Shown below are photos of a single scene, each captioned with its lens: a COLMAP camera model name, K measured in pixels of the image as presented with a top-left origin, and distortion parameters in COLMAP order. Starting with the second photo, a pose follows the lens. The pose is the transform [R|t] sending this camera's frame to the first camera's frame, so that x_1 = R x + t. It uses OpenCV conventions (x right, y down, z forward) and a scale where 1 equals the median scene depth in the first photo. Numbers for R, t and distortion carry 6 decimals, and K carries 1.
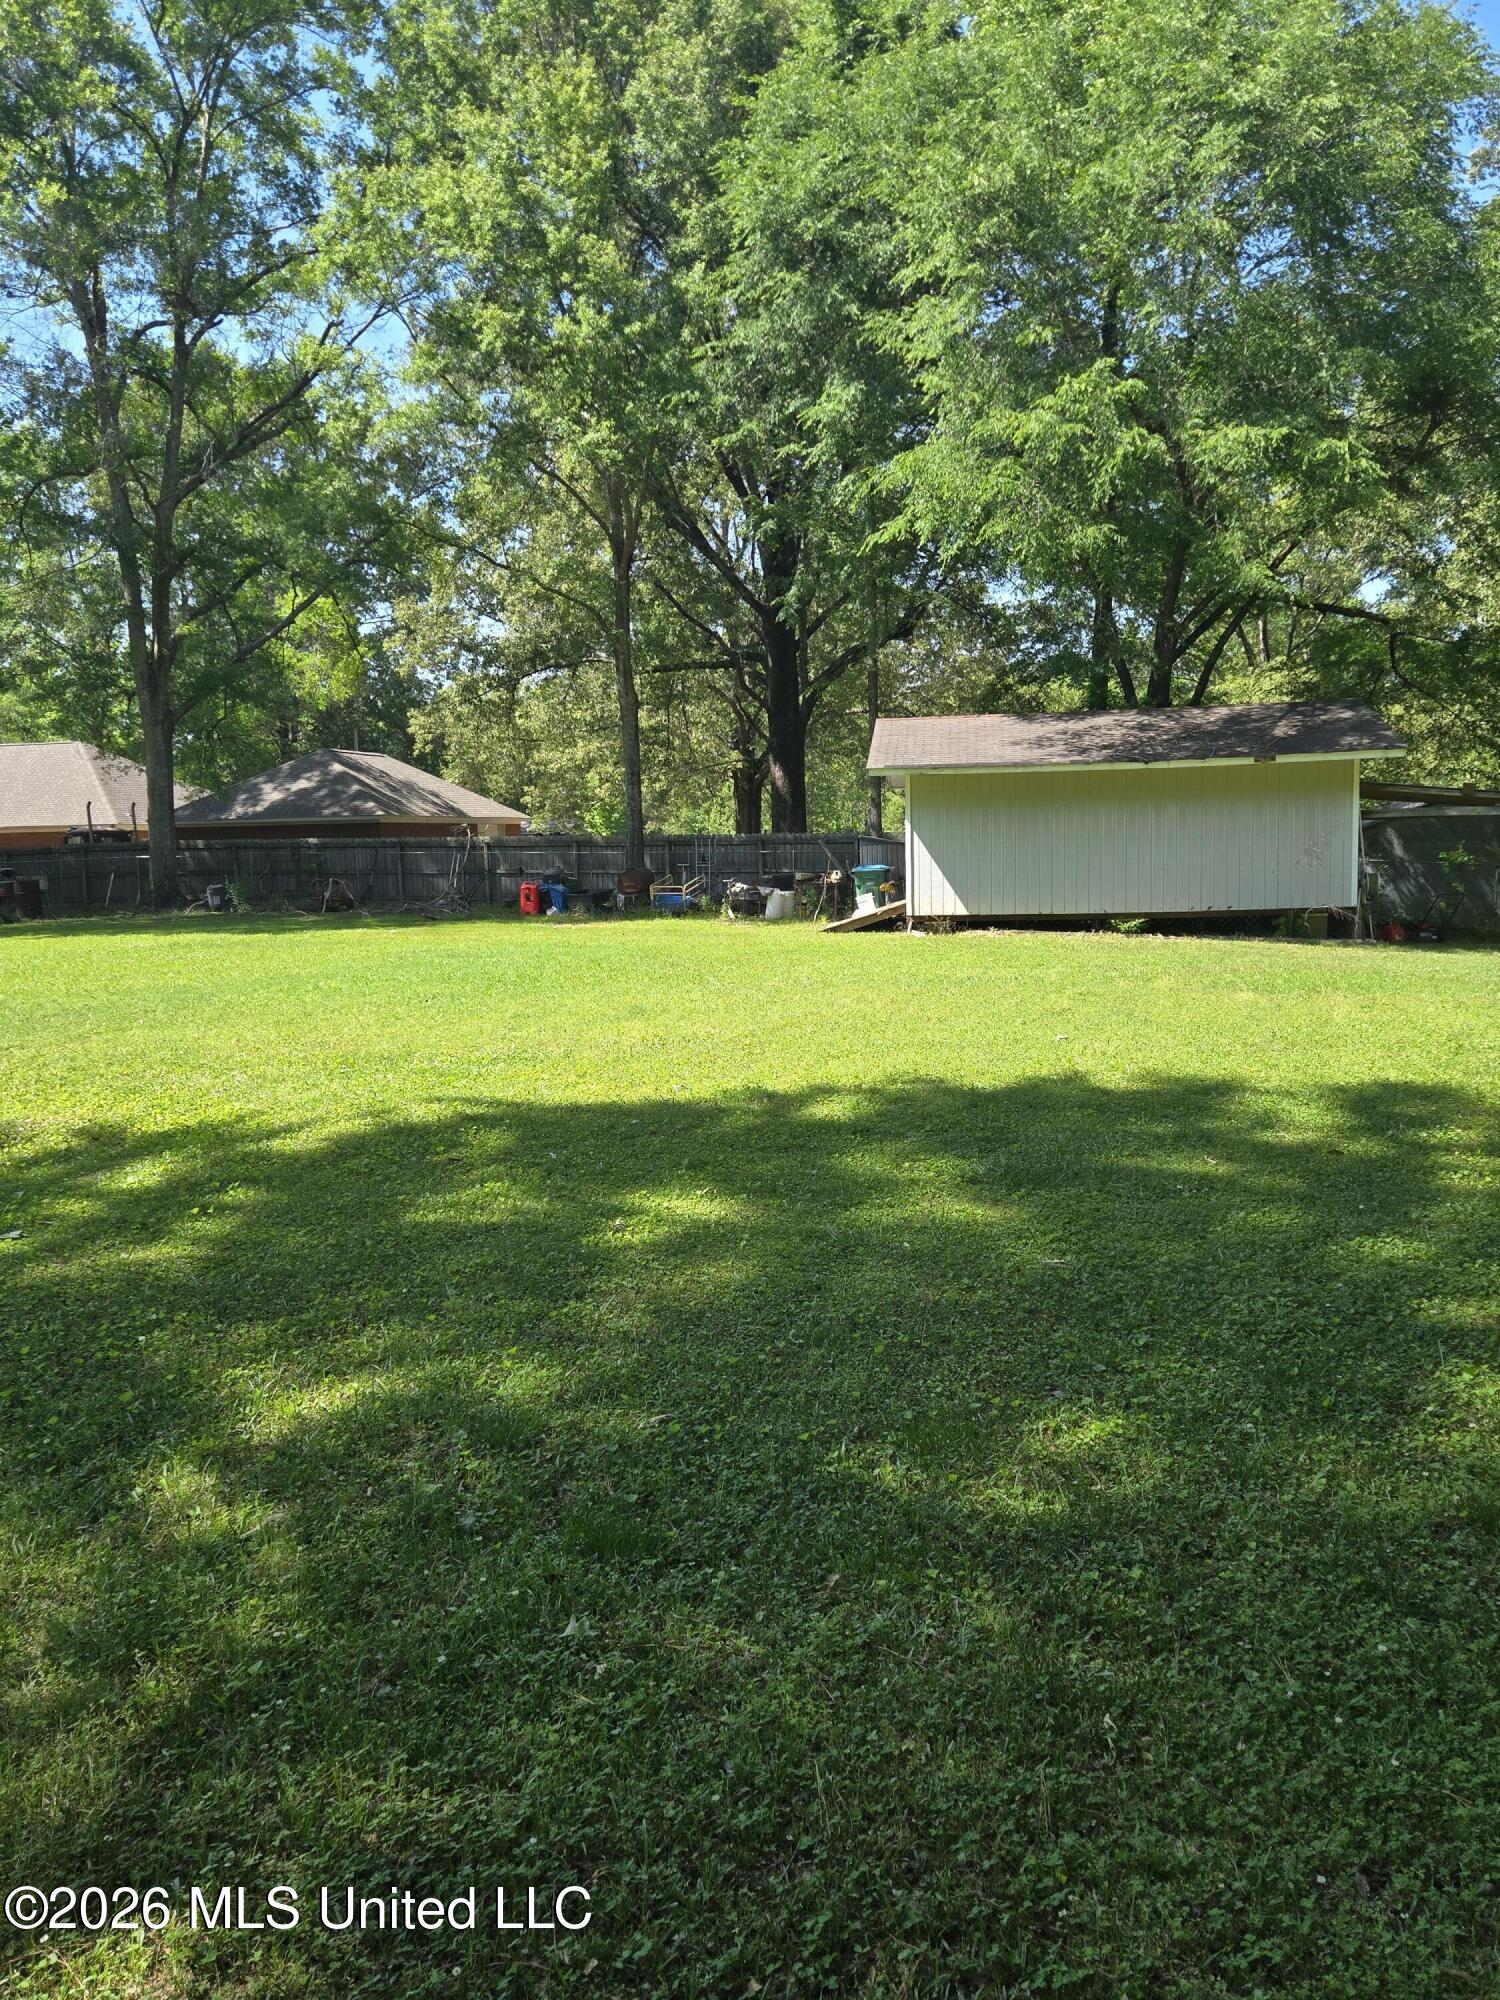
lens RADIAL K [[1817.4, 0, 750.0], [0, 1817.4, 1000.0], [0, 0, 1]] dist [0.157734, -0.253509]
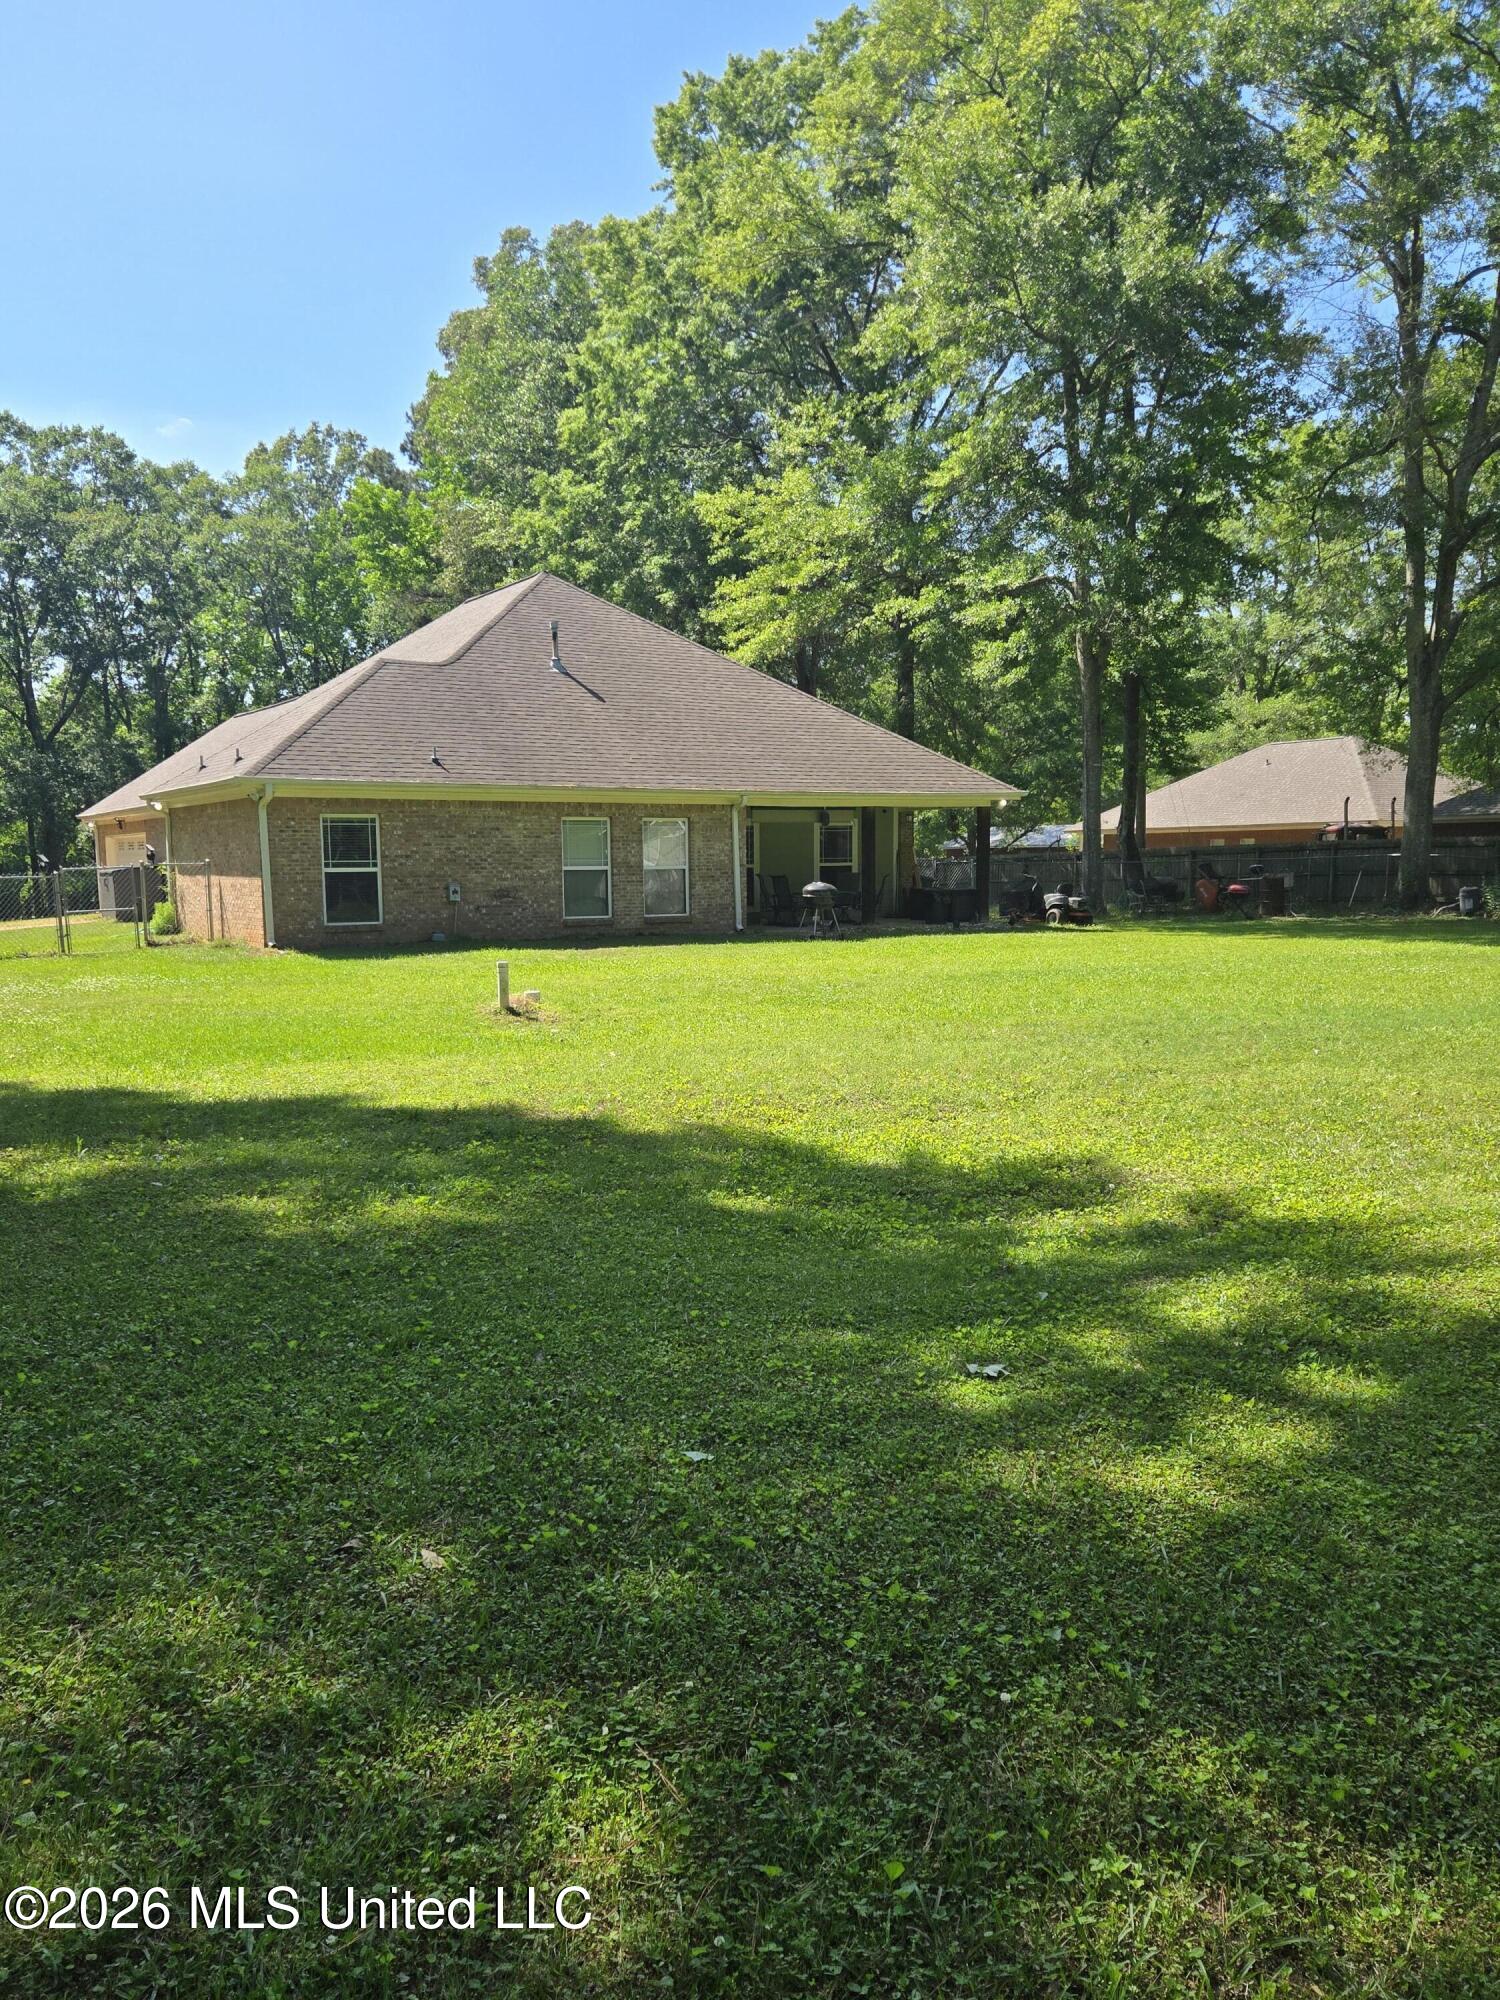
lens RADIAL K [[1518.0, 0, 766.3], [0, 1518.0, 1022.7], [0, 0, 1]] dist [0.109175, -0.097938]
pose [[0.735627, 0.094319, -0.670788, -0.026689], [-0.068942, 0.995541, 0.064377, -0.020278], [0.673869, -0.001112, 0.738850, 0.194730]]
